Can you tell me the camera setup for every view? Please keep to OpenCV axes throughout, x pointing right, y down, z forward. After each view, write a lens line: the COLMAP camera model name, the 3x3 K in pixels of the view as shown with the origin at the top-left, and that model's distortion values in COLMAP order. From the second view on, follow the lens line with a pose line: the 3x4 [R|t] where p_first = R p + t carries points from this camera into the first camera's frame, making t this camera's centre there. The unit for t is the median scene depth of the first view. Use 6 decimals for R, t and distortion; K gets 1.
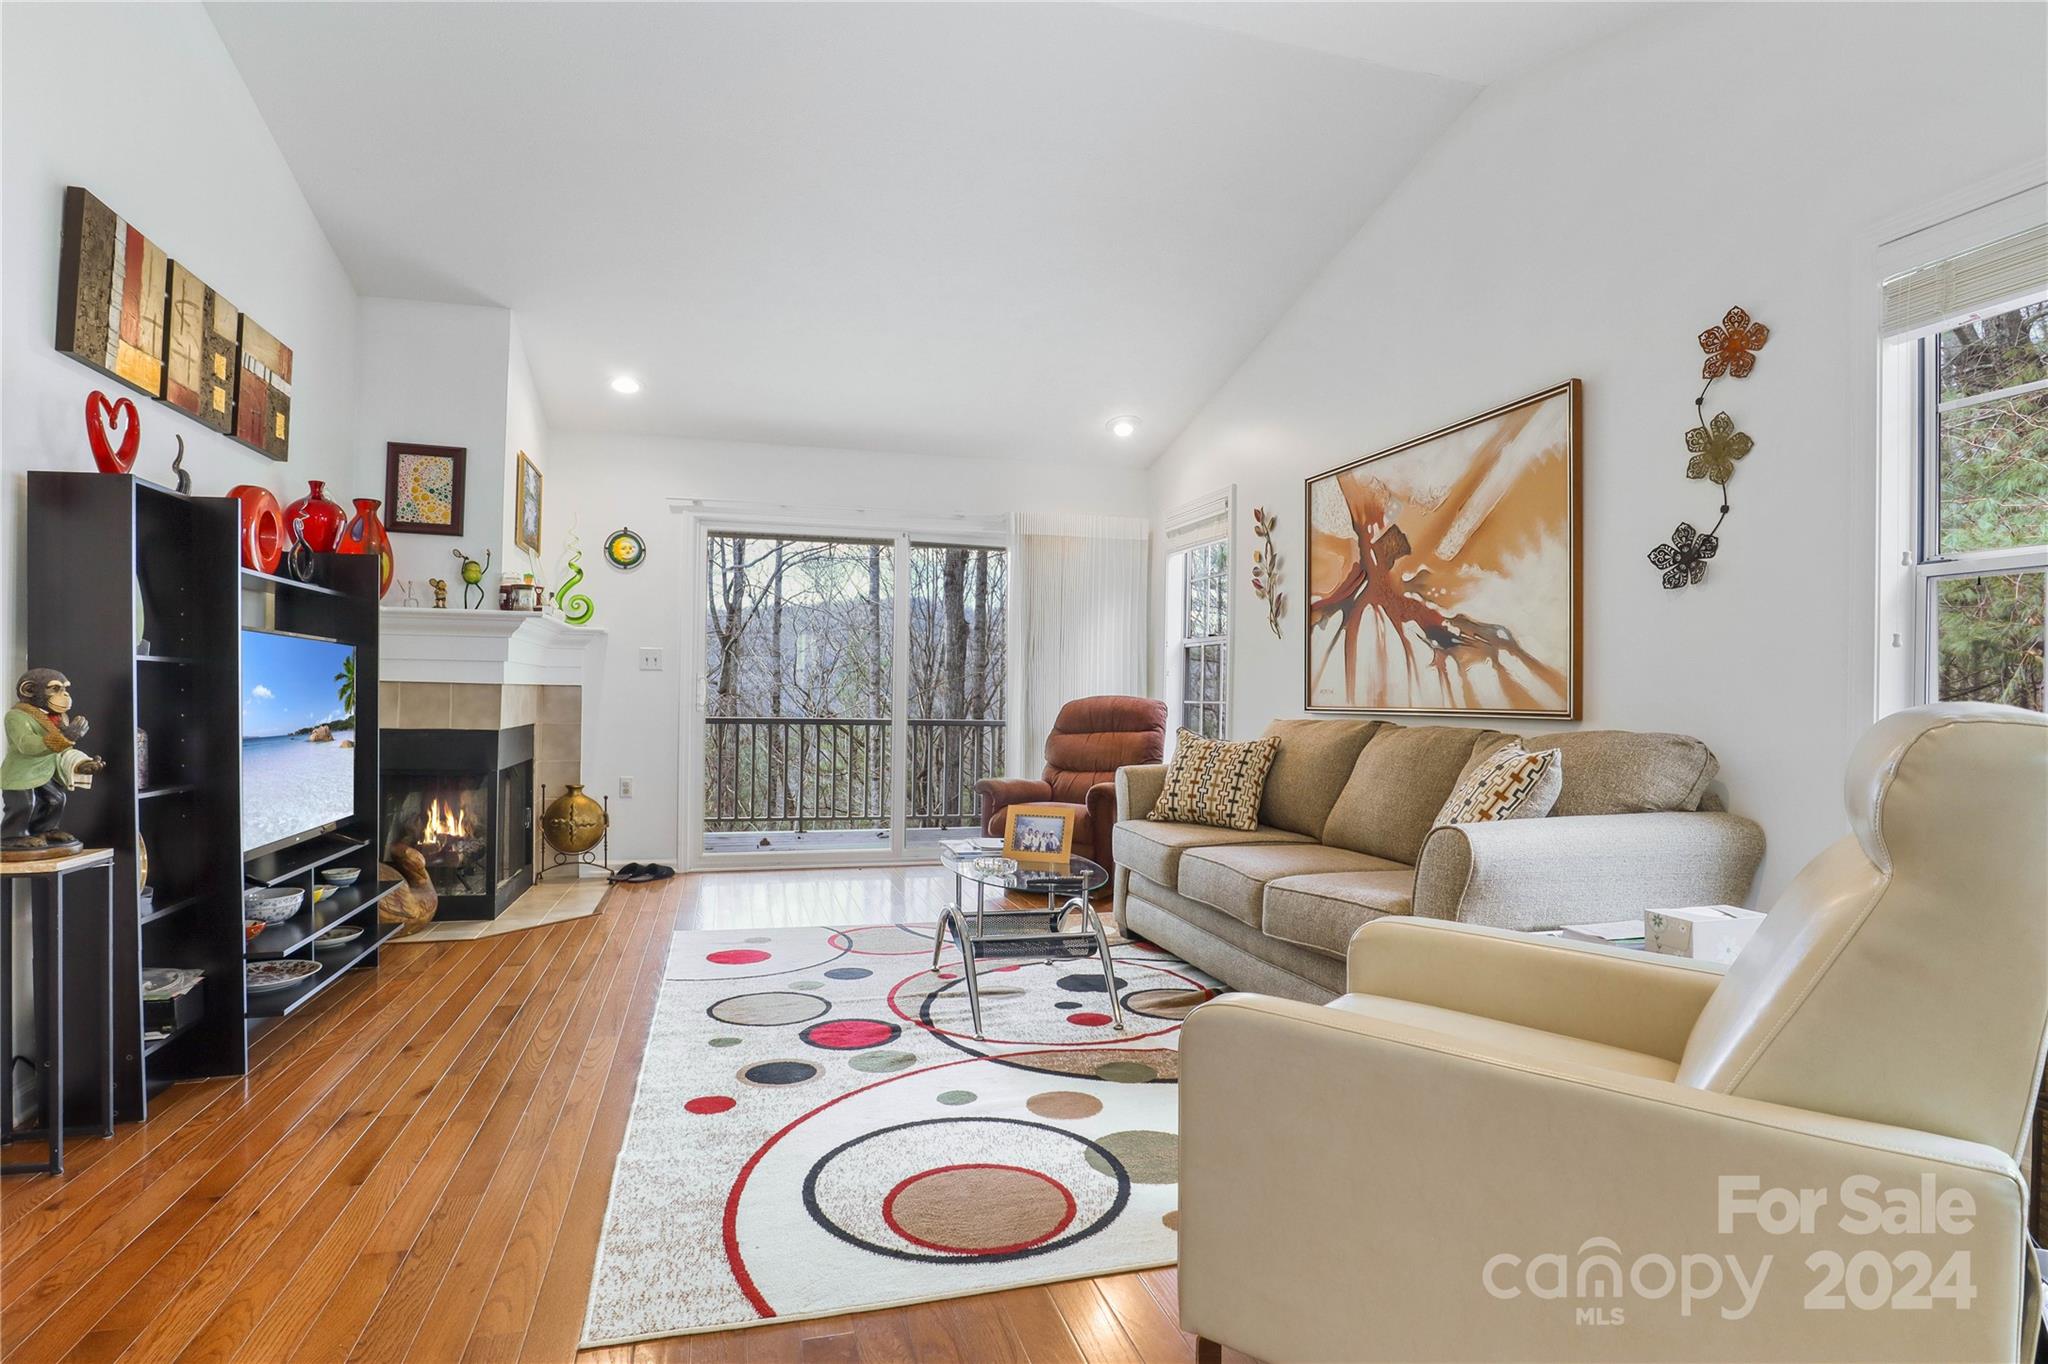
lens RADIAL K [[1056.0, 0, 1027.5], [0, 1056.0, 684.5], [0, 0, 1]] dist [-0.034863, 0.001609]
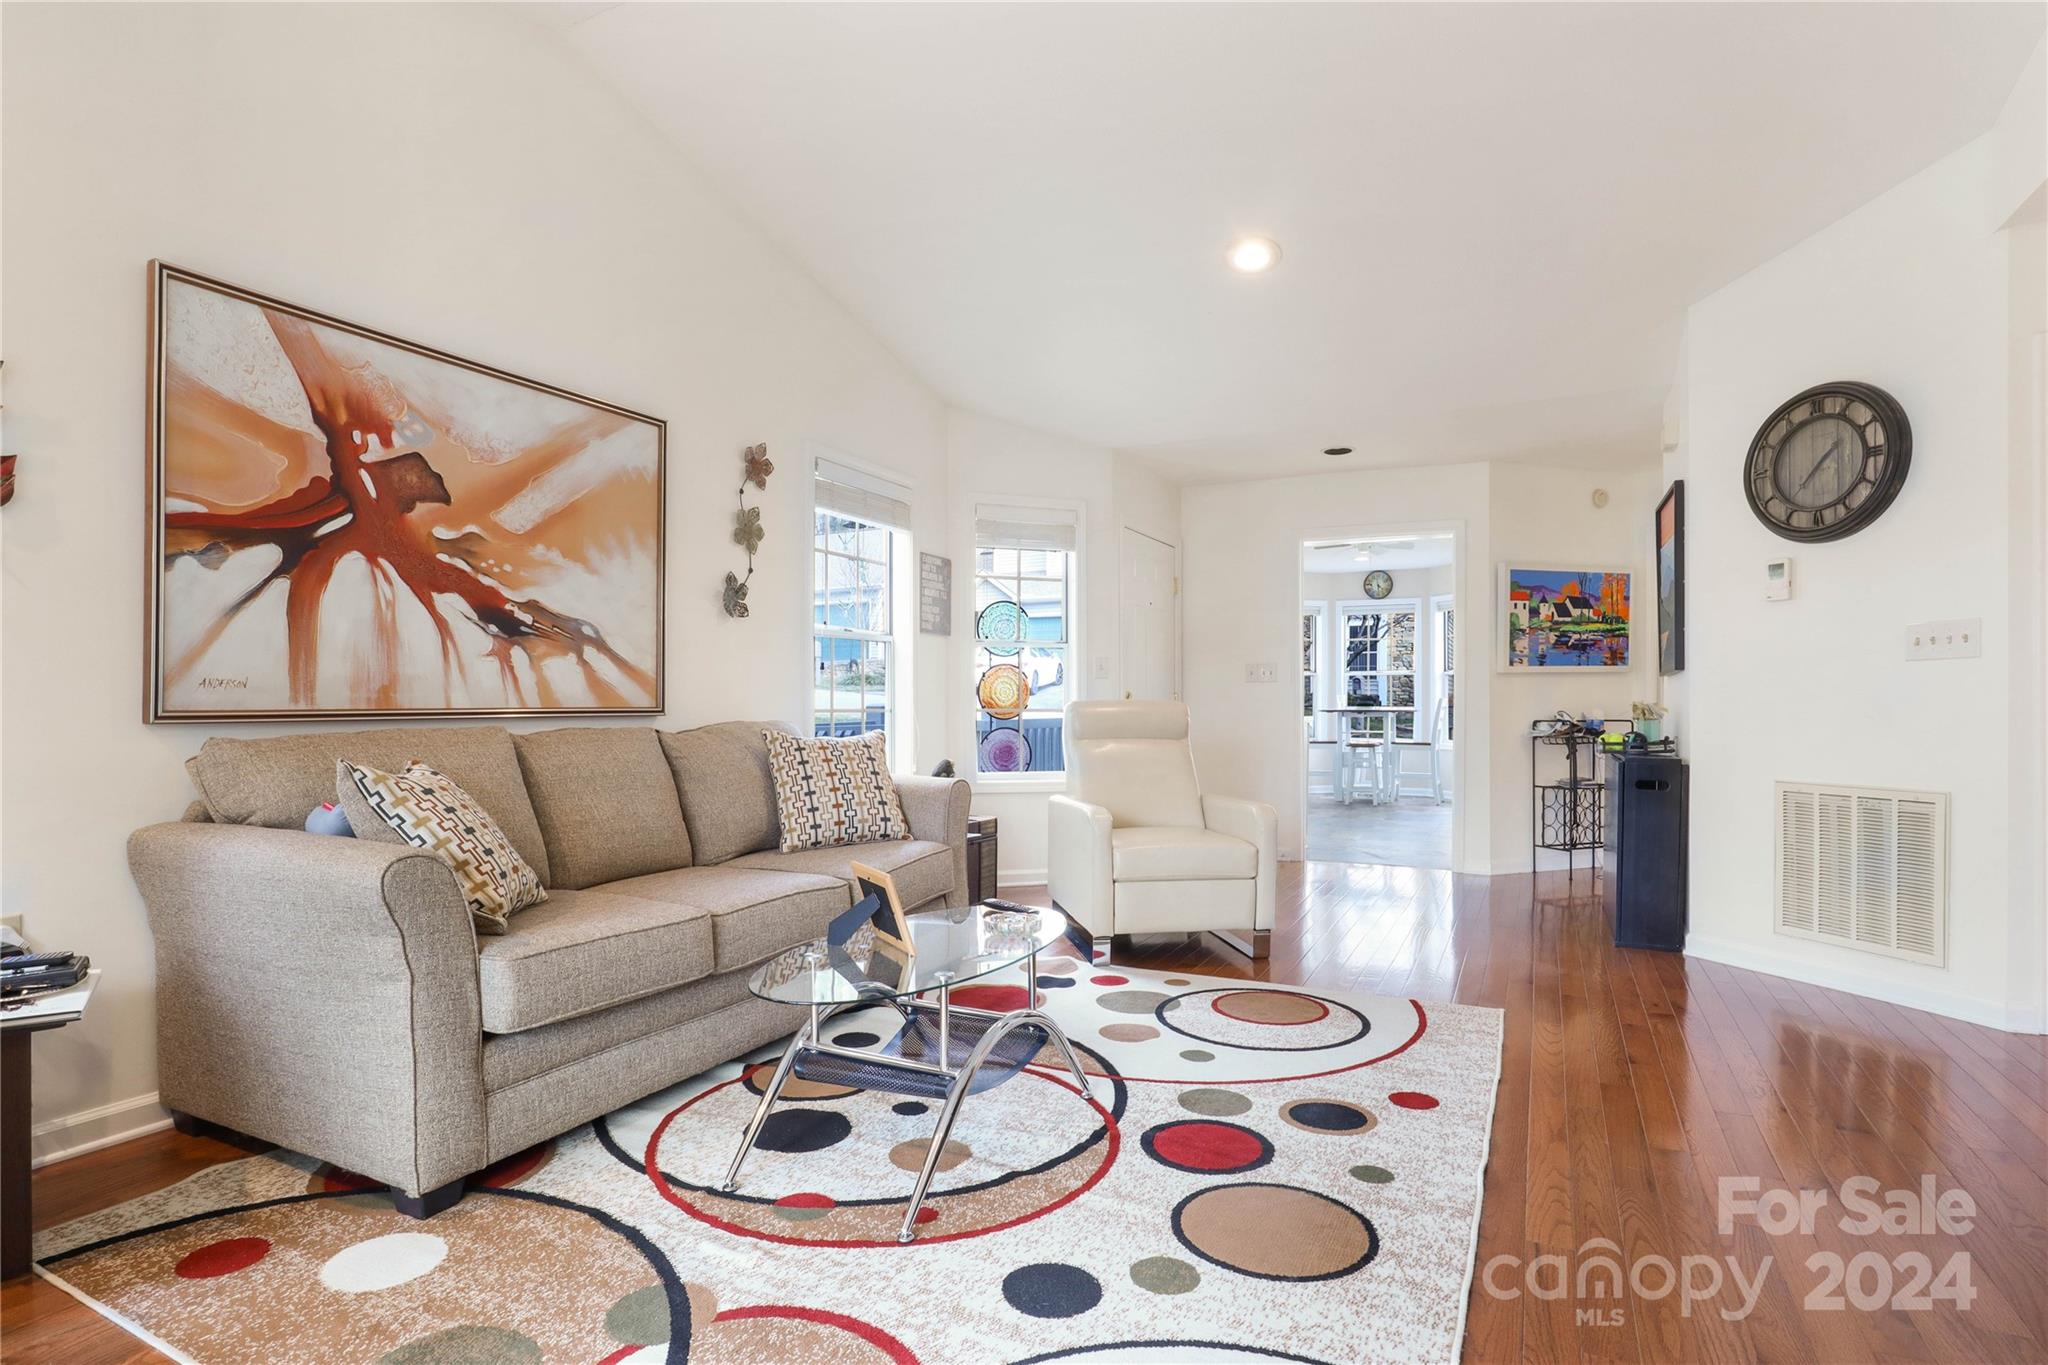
lens RADIAL K [[1056.0, 0, 1022.0], [0, 1056.0, 698.0], [0, 0, 1]] dist [-0.034863, 0.001609]
pose [[-0.739851, -0.011385, 0.672674, -0.493188], [-0.018999, 0.999812, -0.003974, 0.010856], [-0.672502, -0.015720, -0.739928, 1.416558]]
